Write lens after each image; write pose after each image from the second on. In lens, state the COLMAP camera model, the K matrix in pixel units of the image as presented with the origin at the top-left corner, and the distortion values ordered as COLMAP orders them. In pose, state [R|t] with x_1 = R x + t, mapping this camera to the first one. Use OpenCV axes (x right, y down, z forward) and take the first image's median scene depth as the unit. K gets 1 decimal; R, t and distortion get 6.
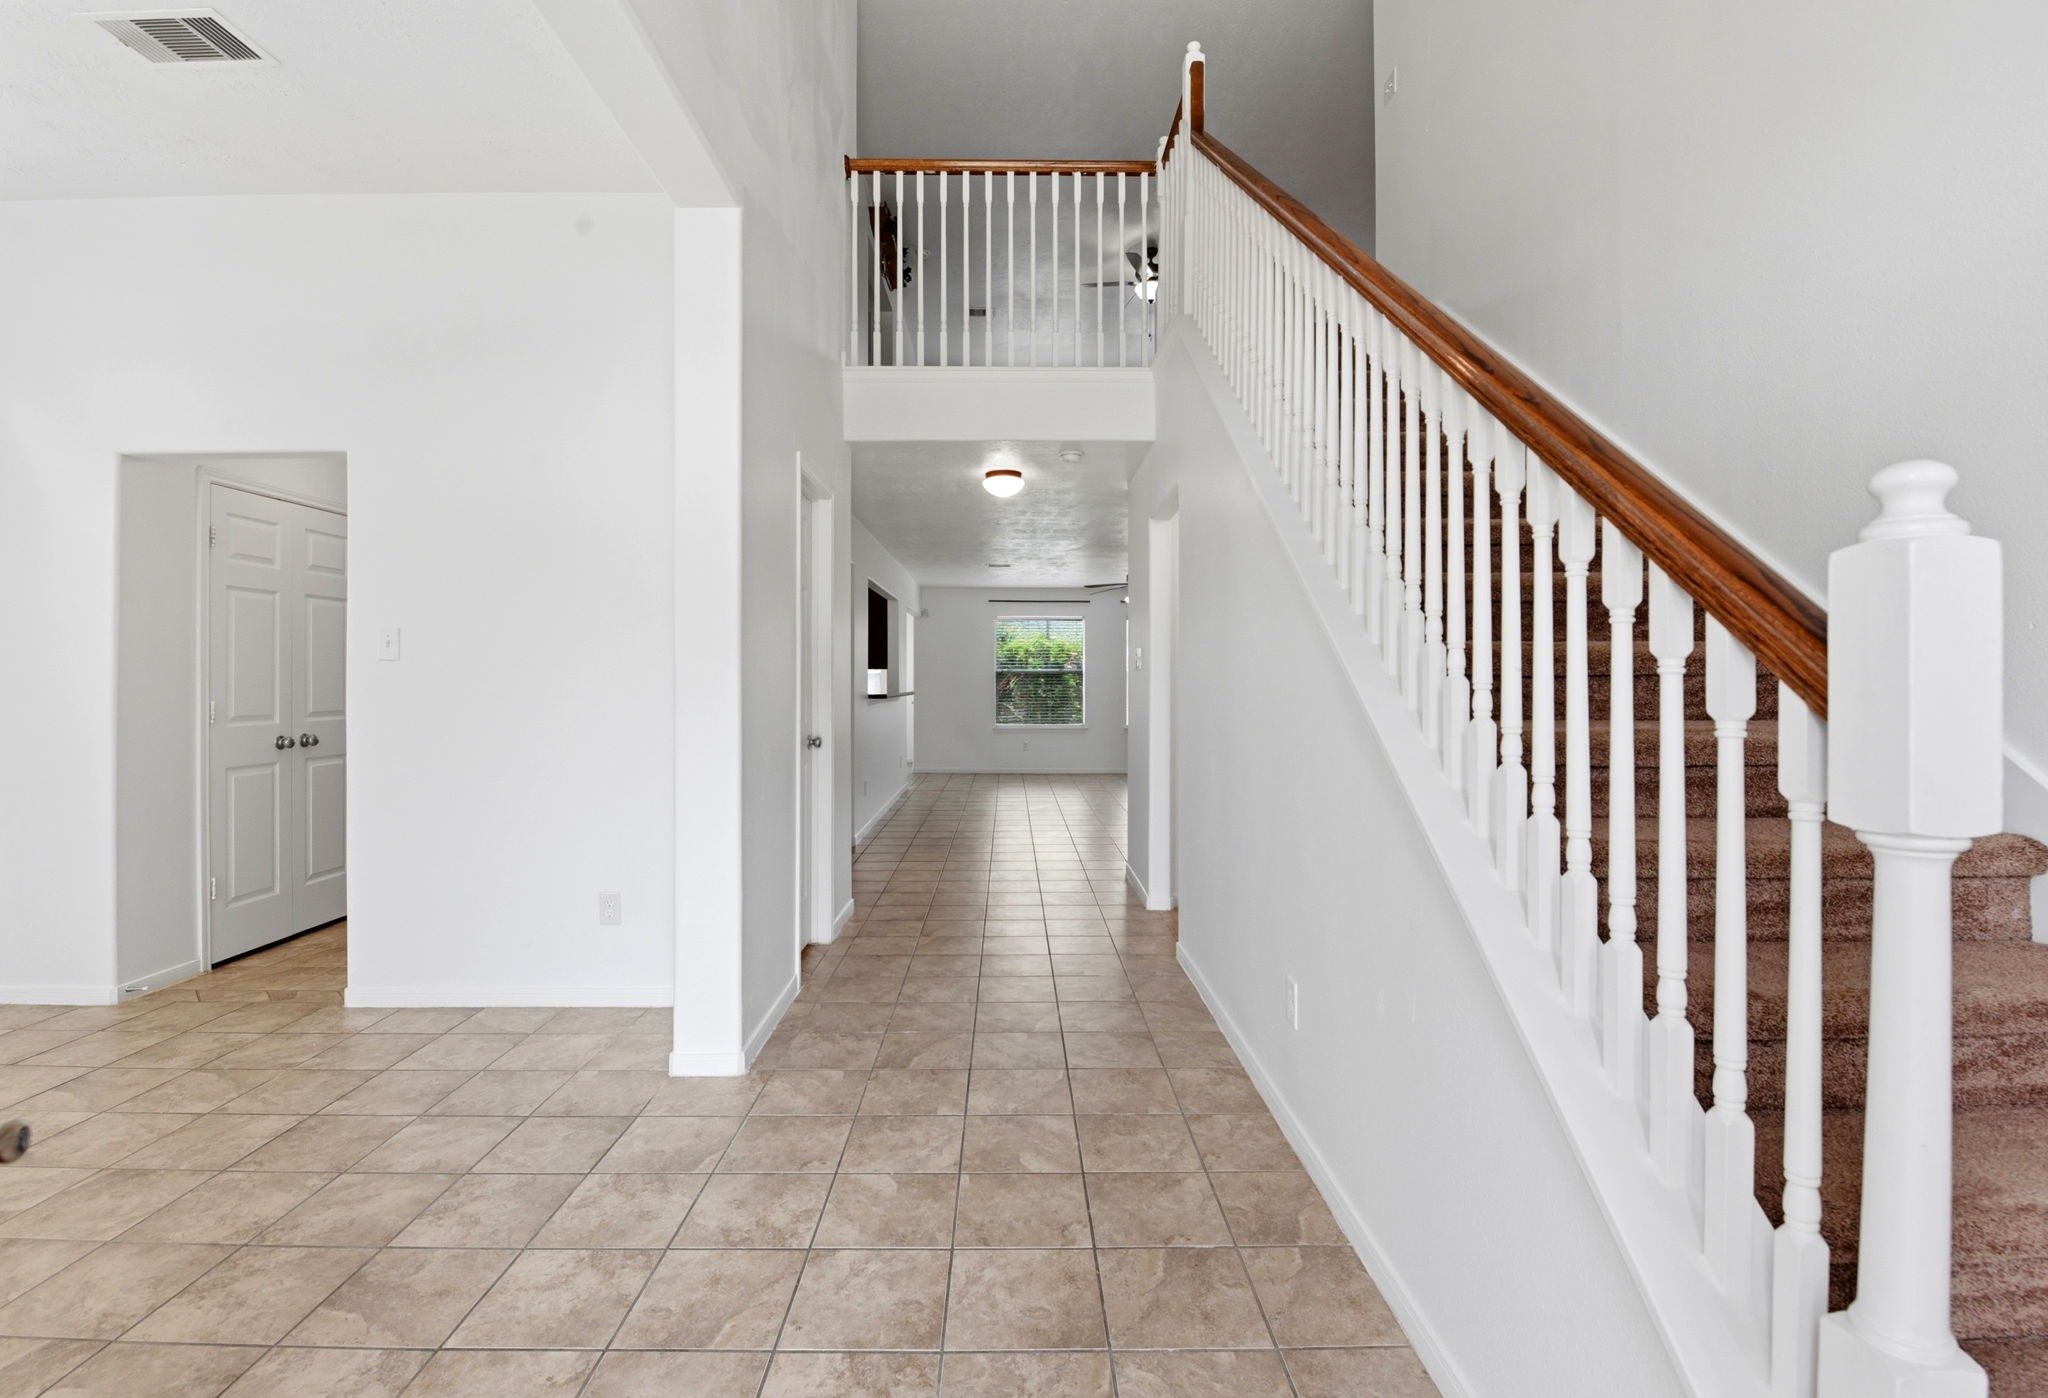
lens RADIAL K [[922.7, 0, 1013.1], [0, 922.7, 688.2], [0, 0, 1]] dist [-0.017454, -0.001487]
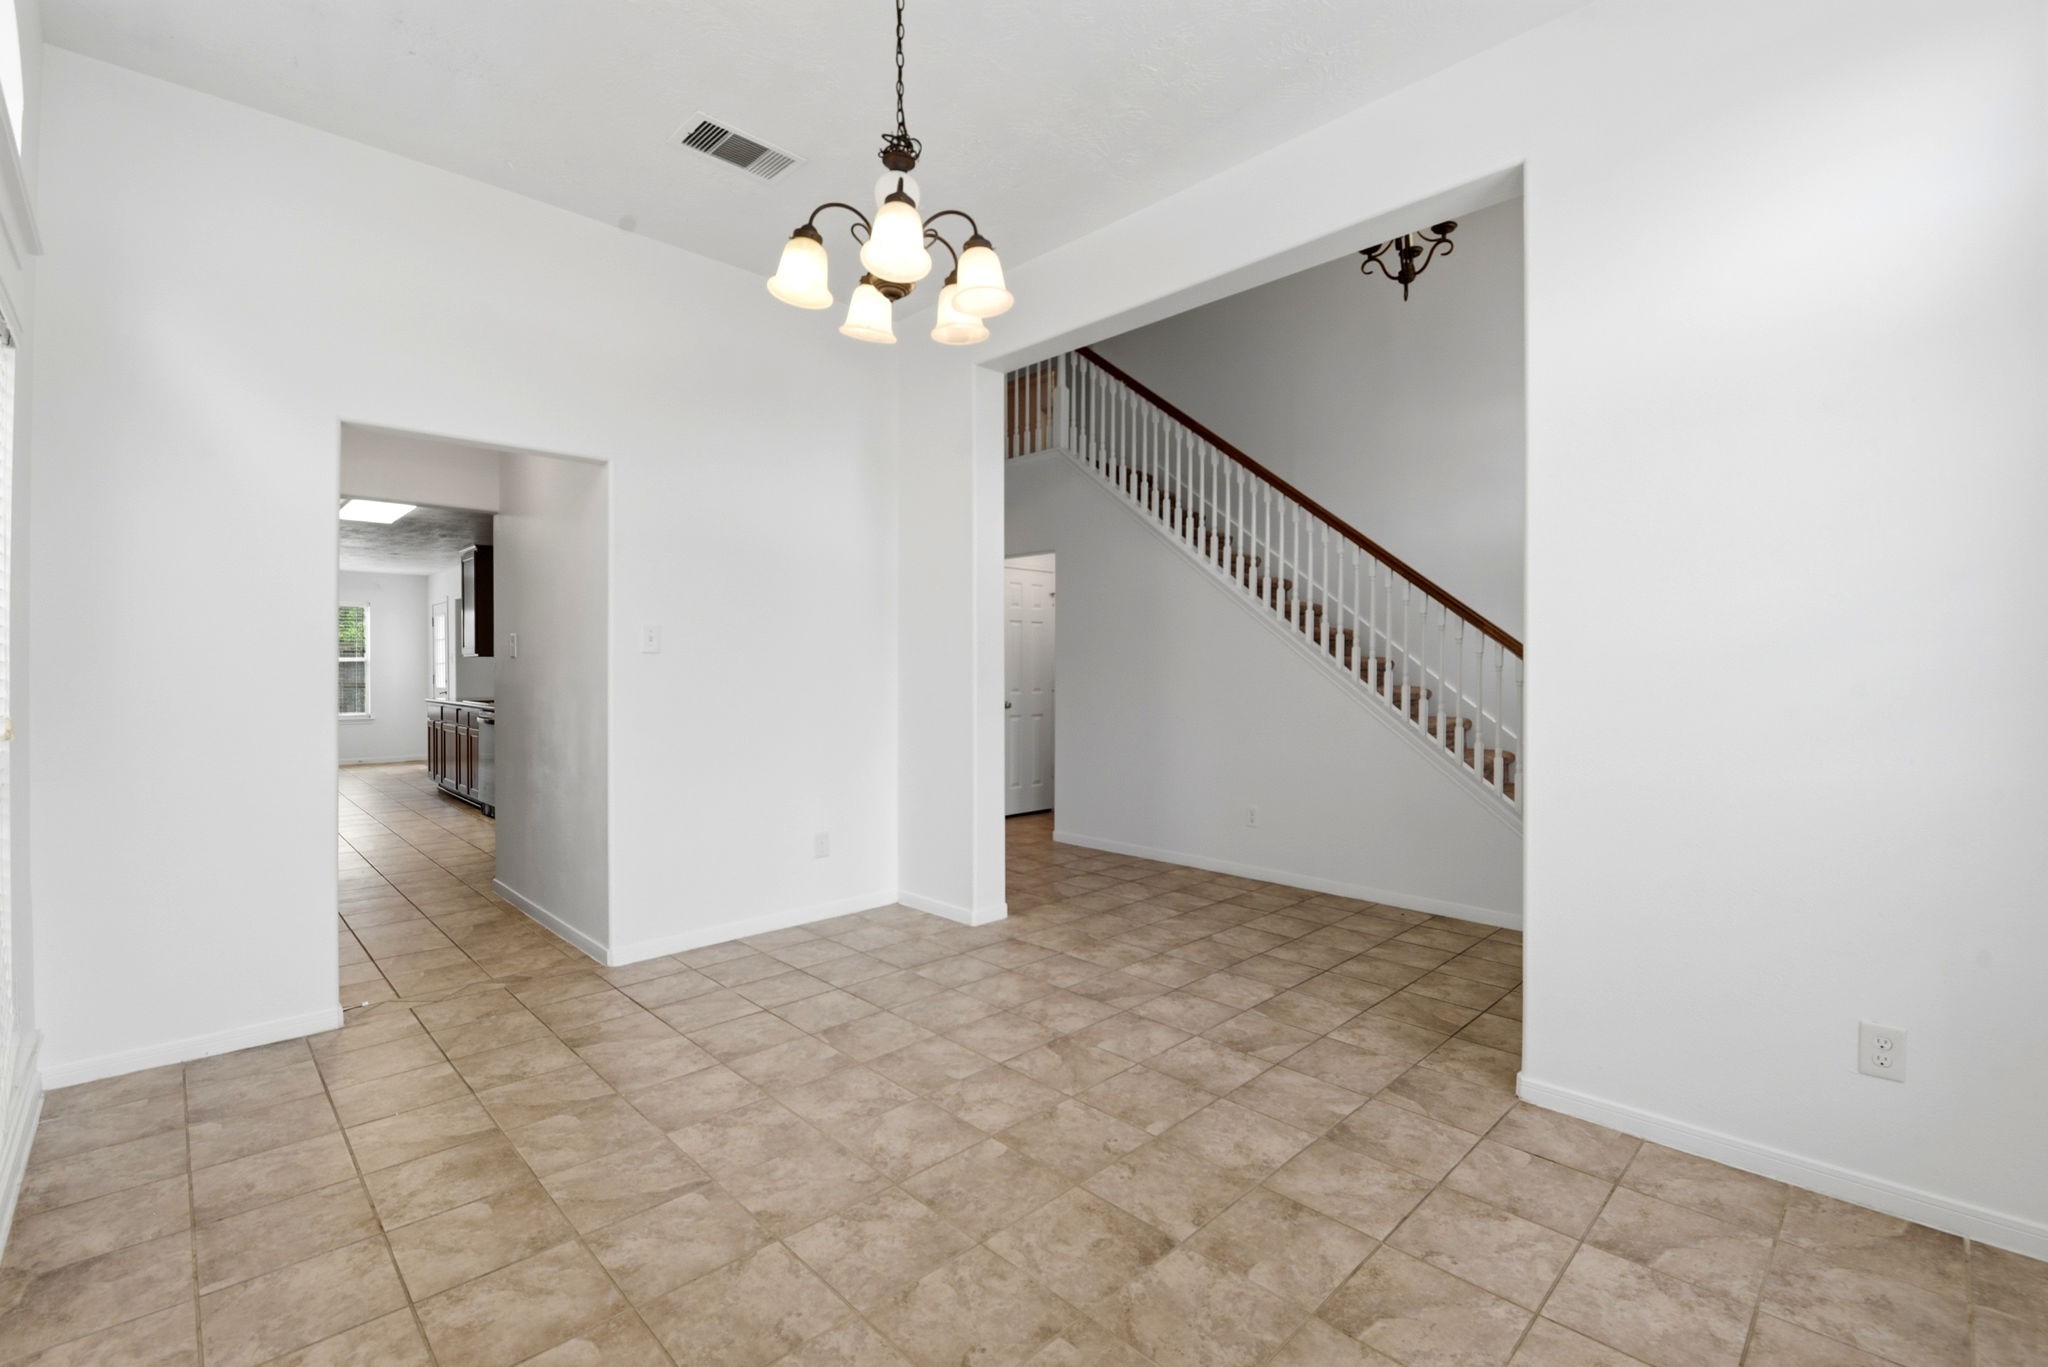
lens RADIAL K [[901.6, 0, 1030.9], [0, 901.6, 689.2], [0, 0, 1]] dist [-0.016927, -0.002333]
pose [[0.720545, -0.018829, 0.693152, -1.737974], [0.003703, 0.999721, 0.023307, -0.015475], [-0.693398, -0.014227, 0.720414, -0.200147]]
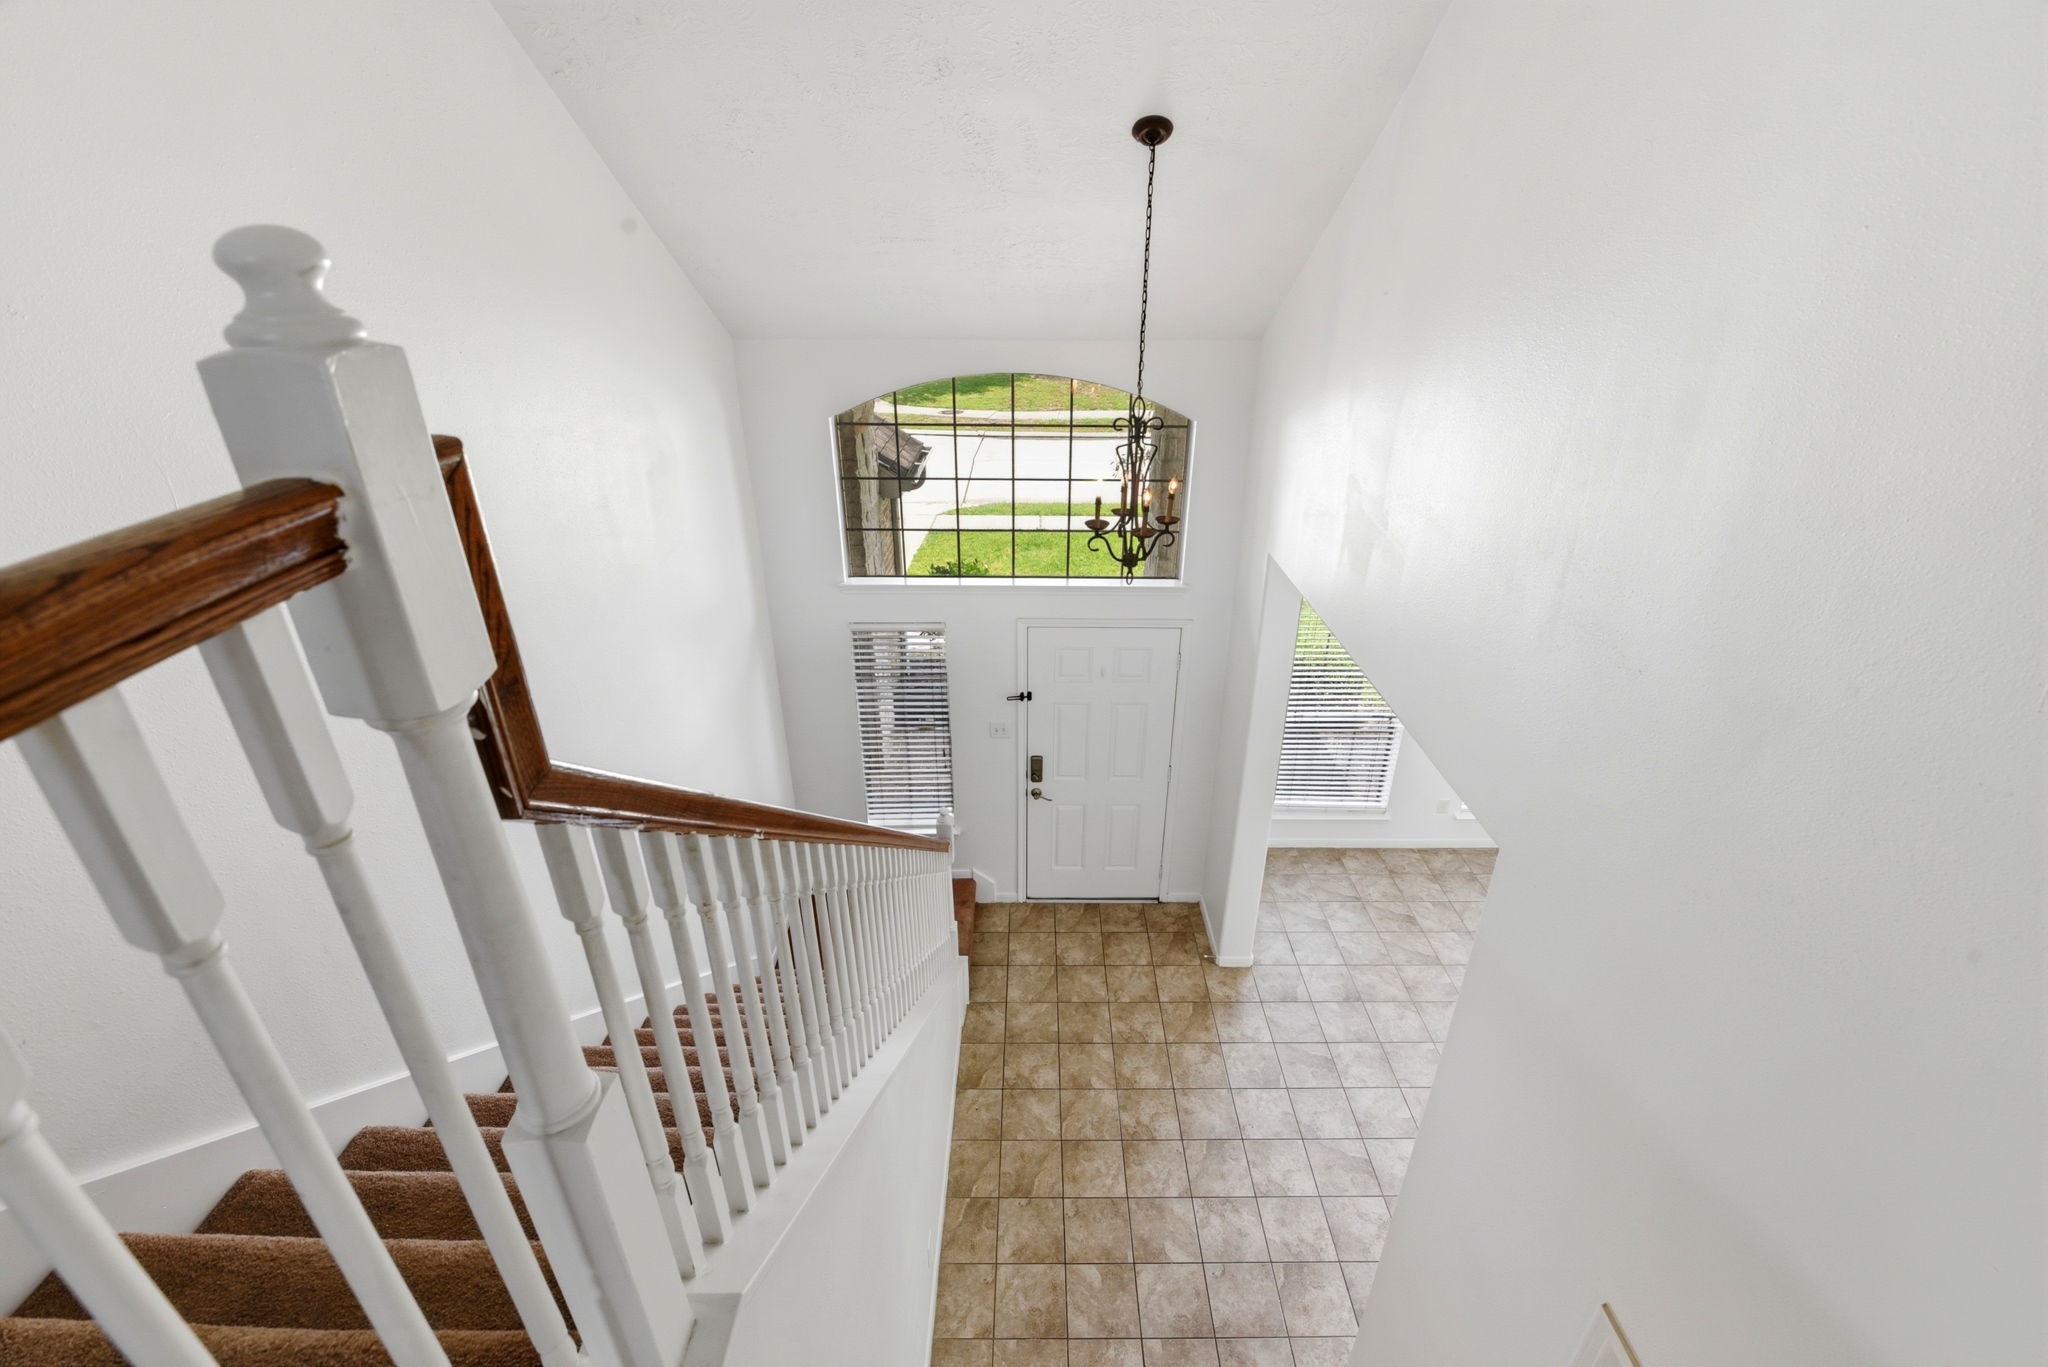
lens RADIAL K [[901.6, 0, 1029.2], [0, 901.6, 680.5], [0, 0, 1]] dist [-0.016927, -0.002333]
pose [[-0.999942, -0.010519, 0.002160, 0.160172], [-0.008442, 0.894350, 0.447288, -1.312534], [-0.006636, 0.447244, -0.894387, 2.122644]]
